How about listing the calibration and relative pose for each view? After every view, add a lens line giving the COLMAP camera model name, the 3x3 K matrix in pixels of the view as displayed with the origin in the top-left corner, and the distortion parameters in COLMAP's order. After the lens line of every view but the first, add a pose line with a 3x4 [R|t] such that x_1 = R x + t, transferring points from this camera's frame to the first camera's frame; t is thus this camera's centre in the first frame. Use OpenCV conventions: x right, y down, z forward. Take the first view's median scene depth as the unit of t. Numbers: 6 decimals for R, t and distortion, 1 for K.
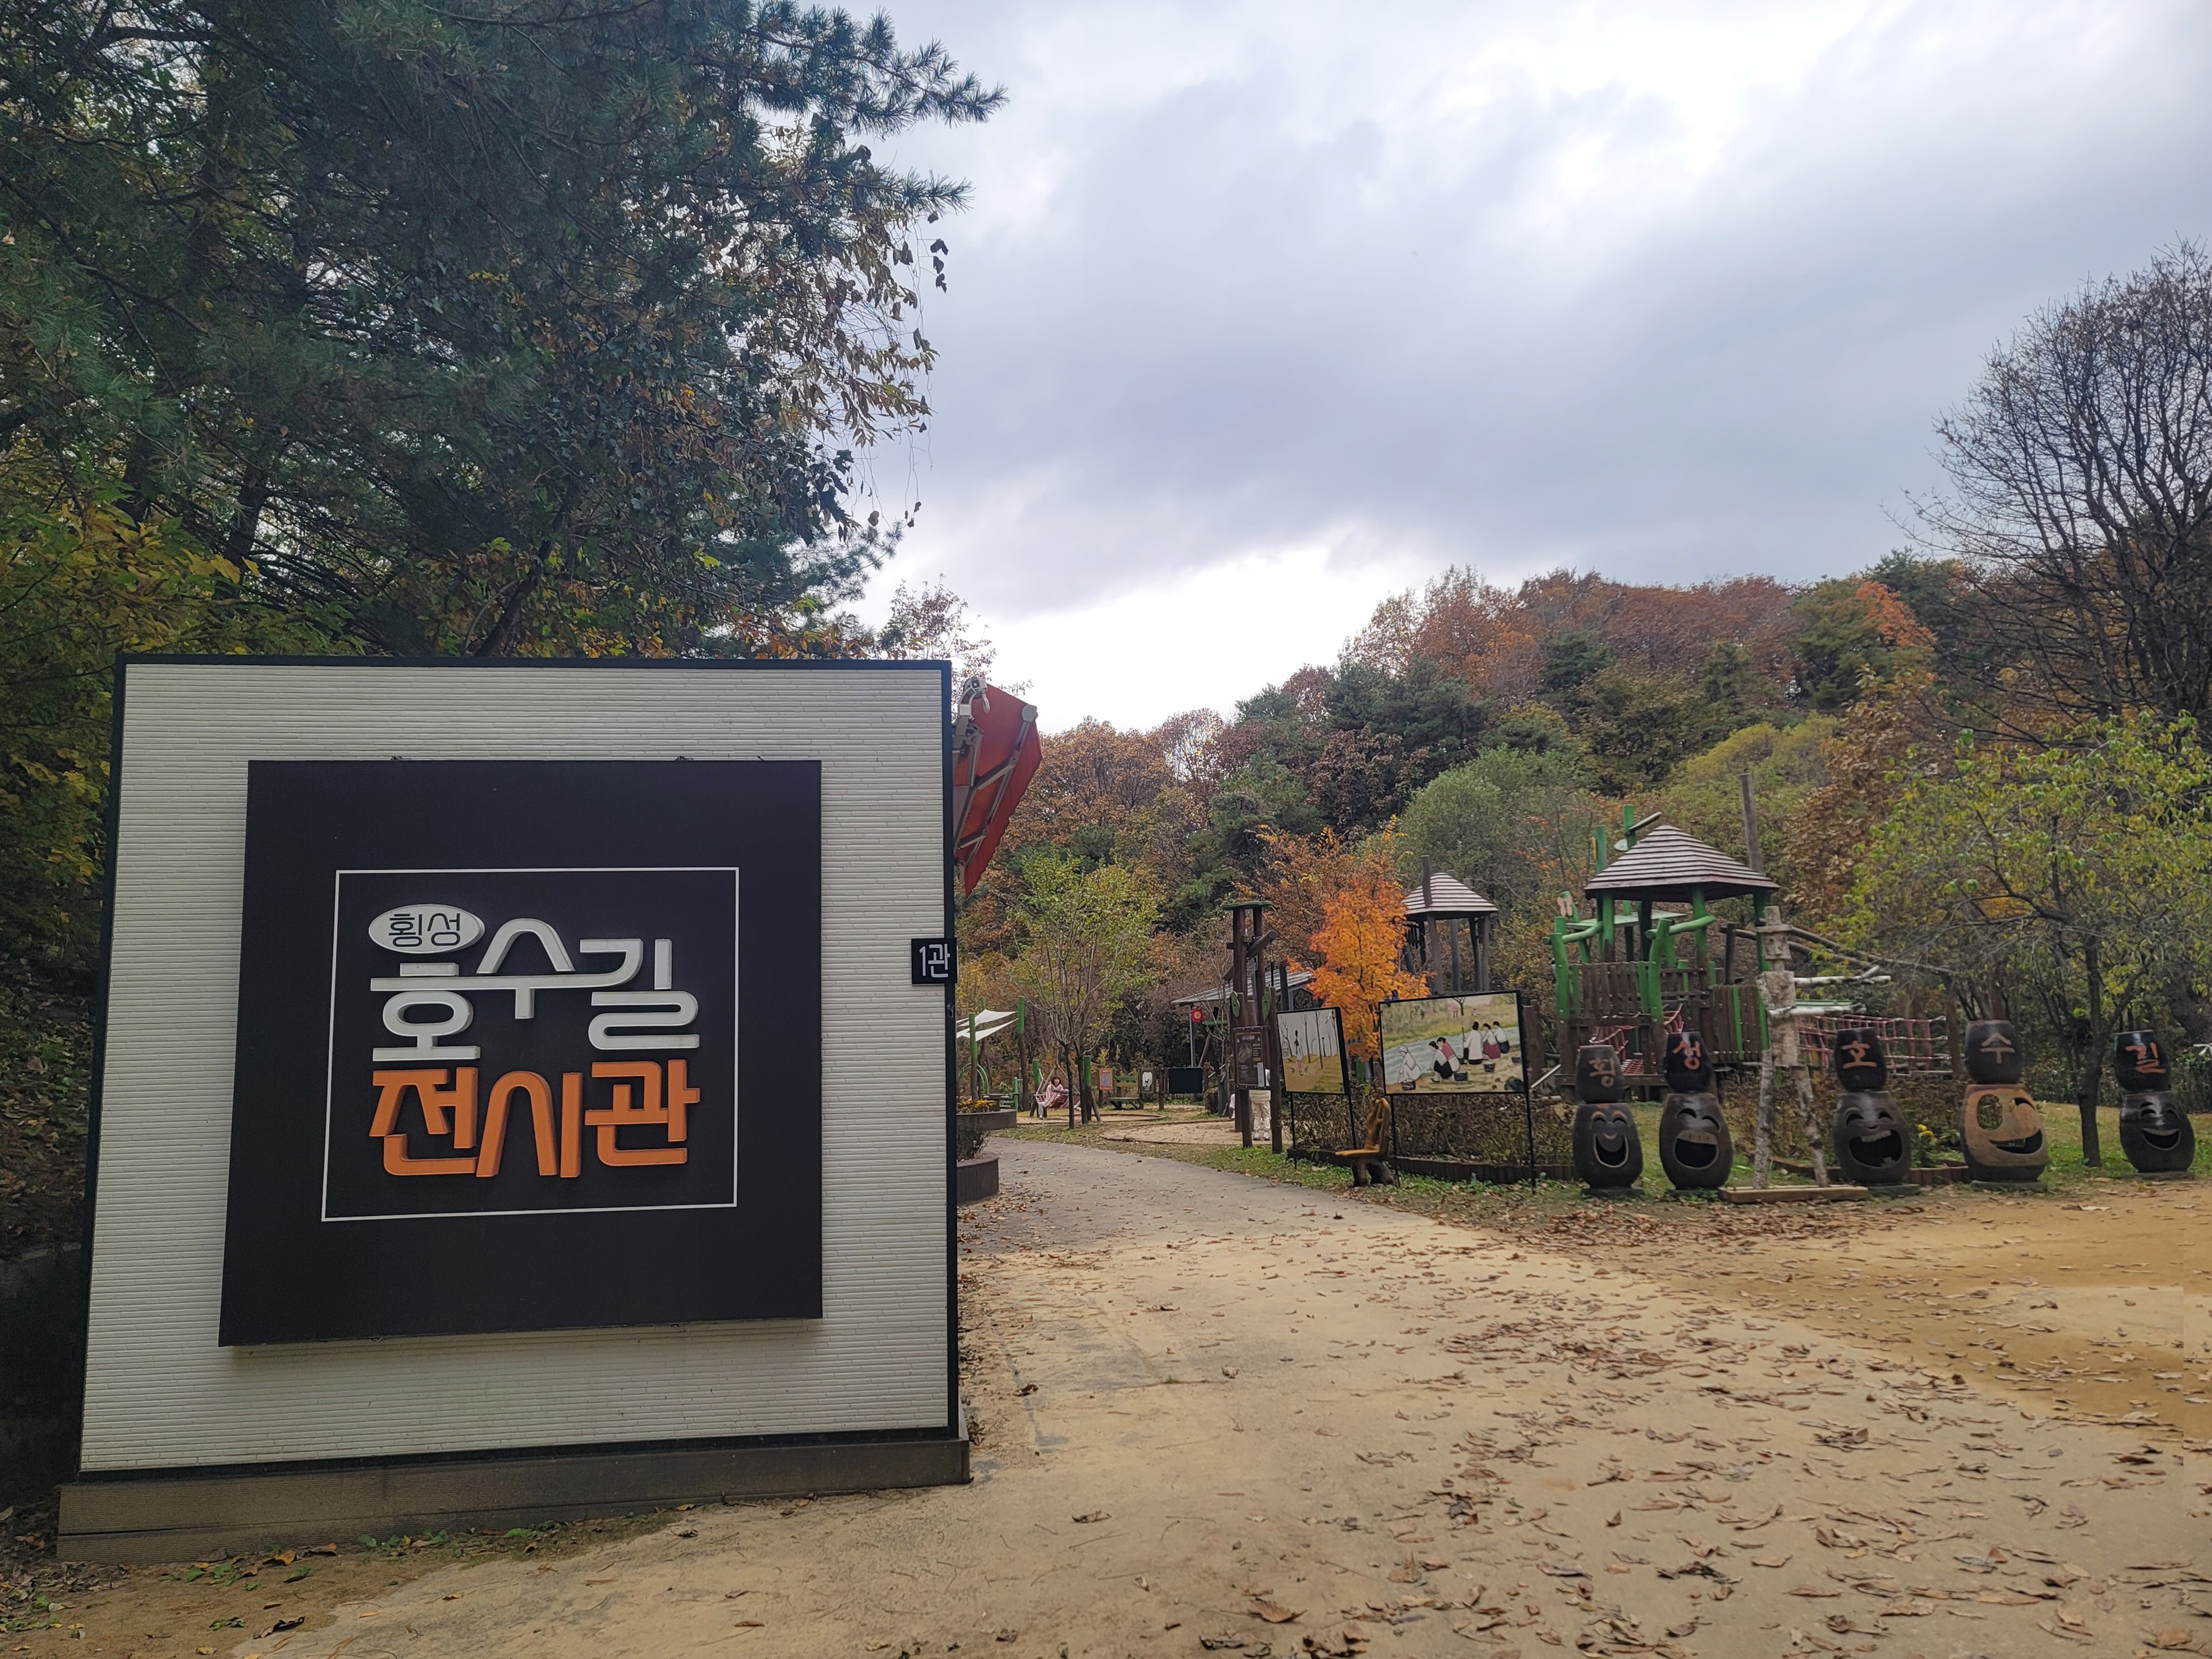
lens RADIAL K [[1648.1, 0, 1104.4], [0, 1648.1, 837.7], [0, 0, 1]] dist [0.124478, -0.031991]
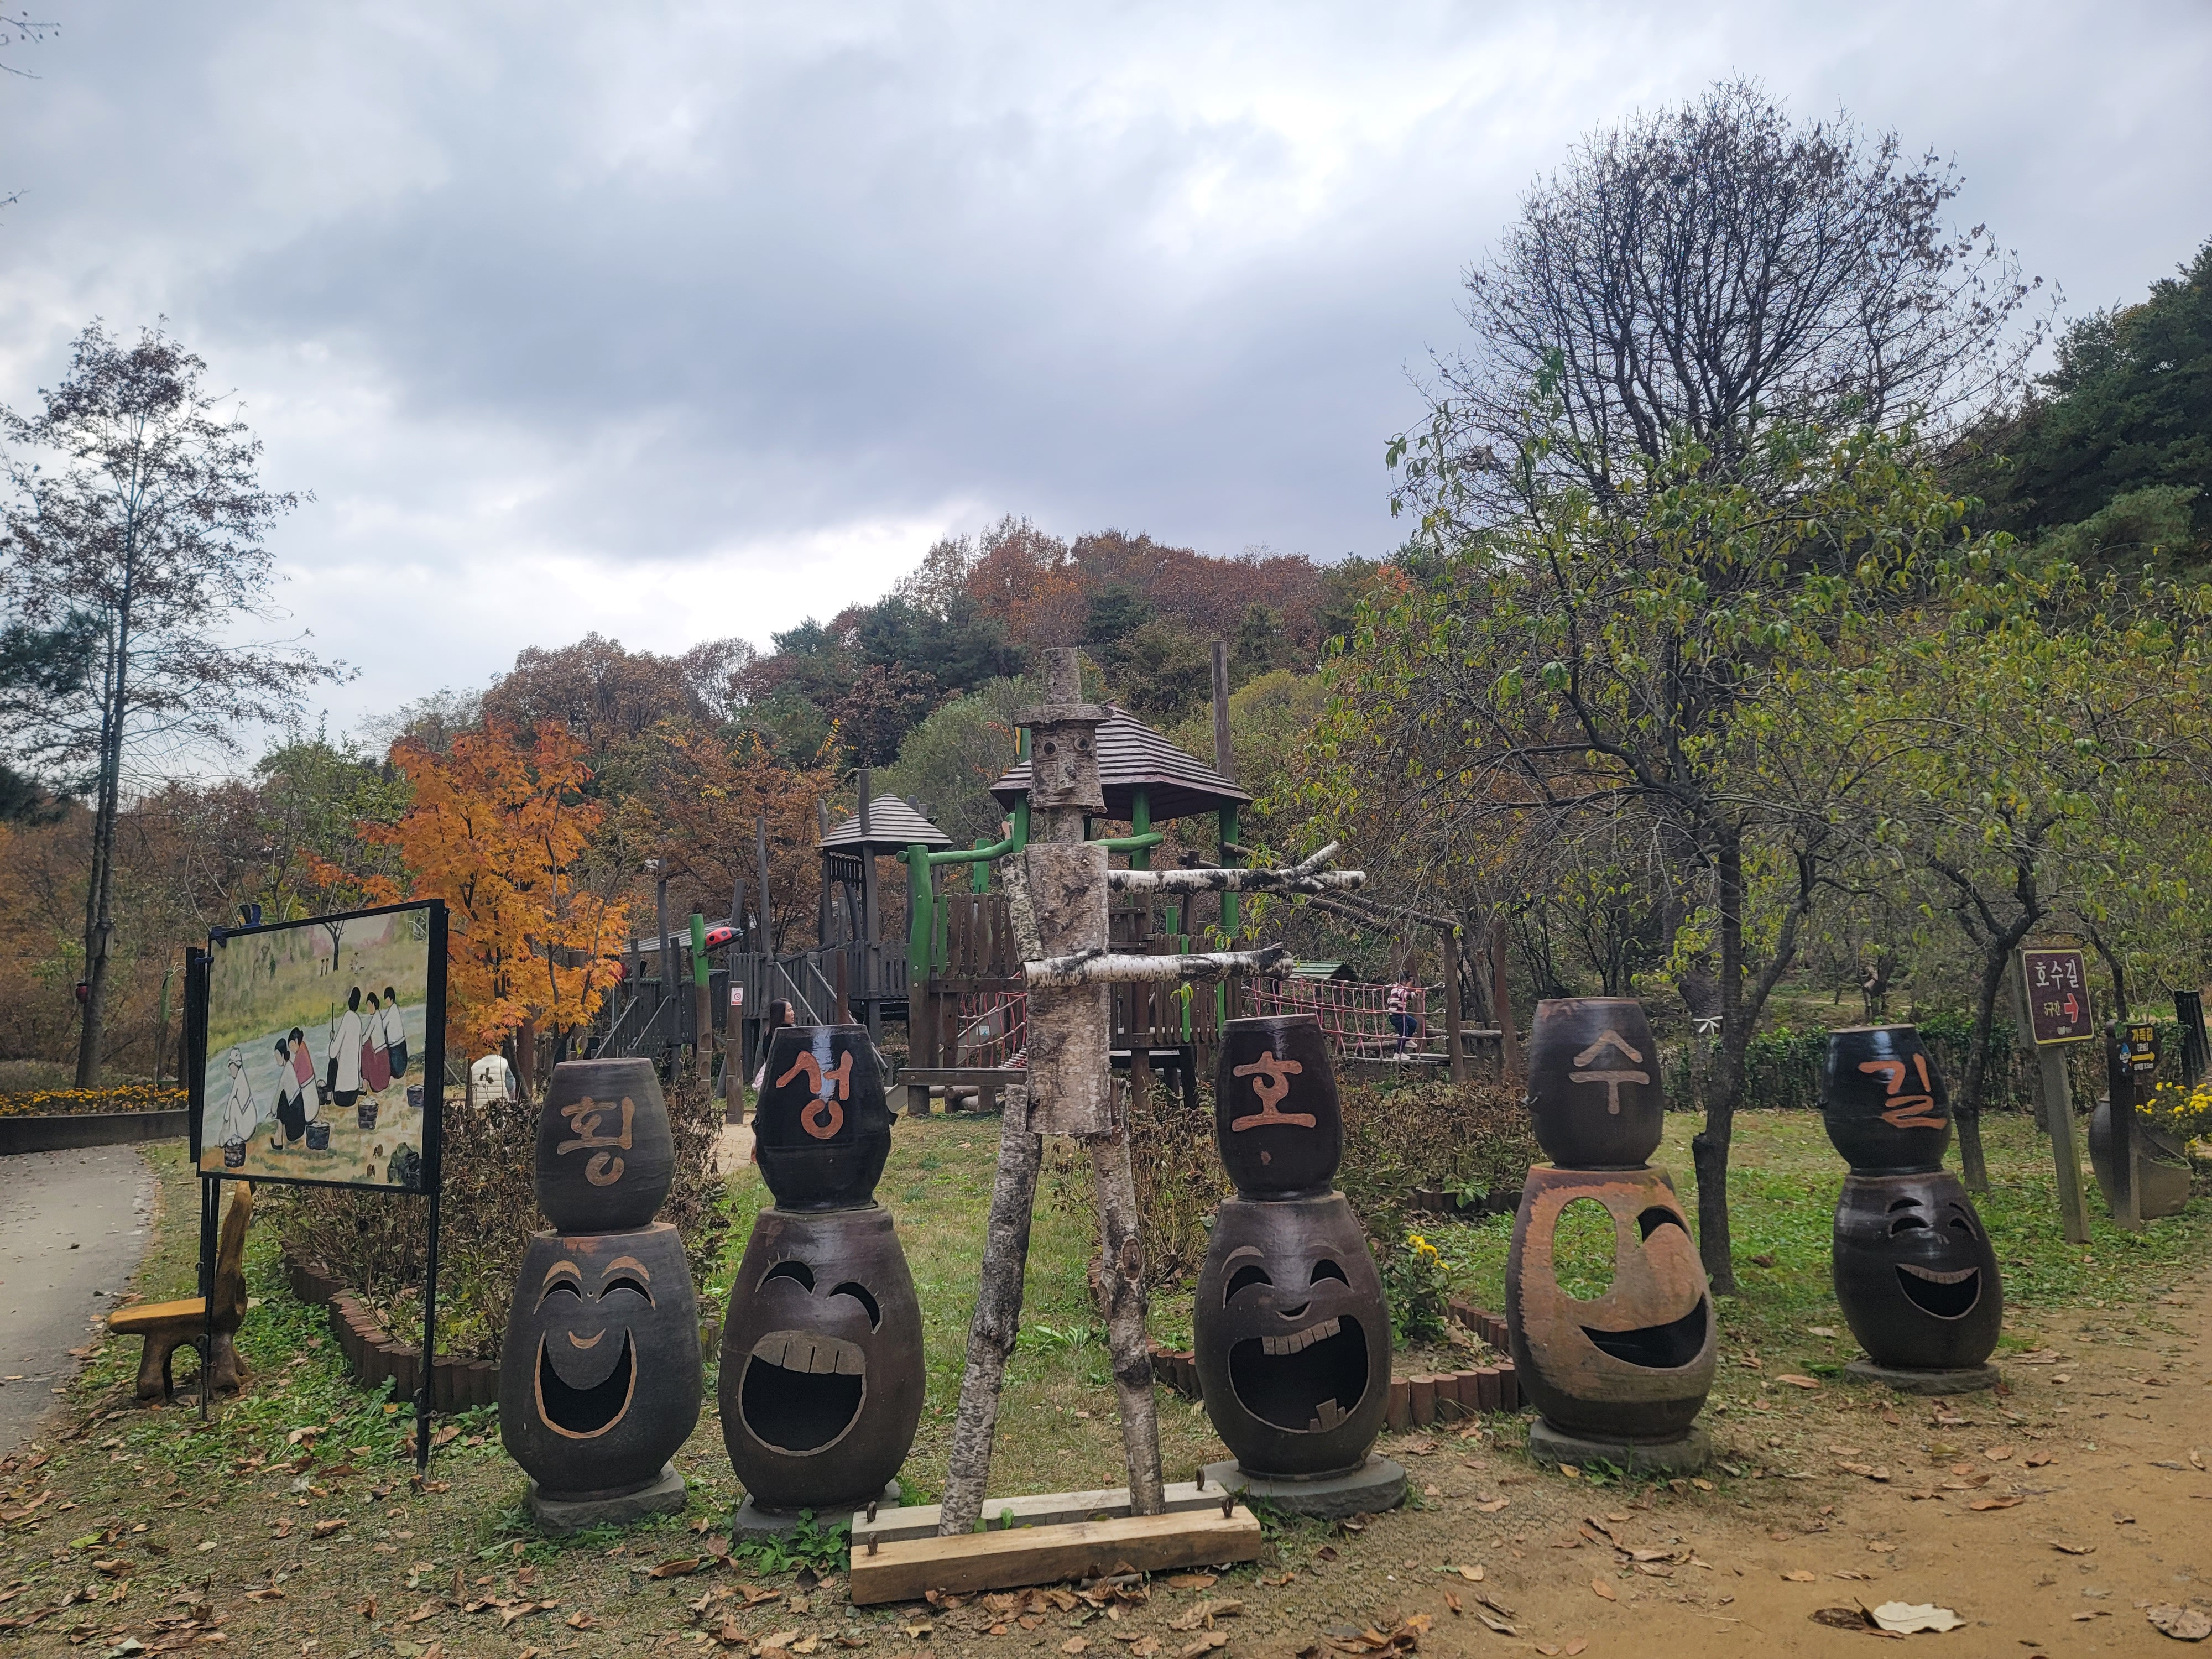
lens RADIAL K [[1648.1, 0, 1104.4], [0, 1648.1, 837.7], [0, 0, 1]] dist [0.124478, -0.031991]
pose [[0.965019, 0.042690, 0.258681, 0.179067], [-0.049213, 0.998612, 0.018792, 0.039603], [-0.257519, -0.030865, 0.965780, 0.378472]]
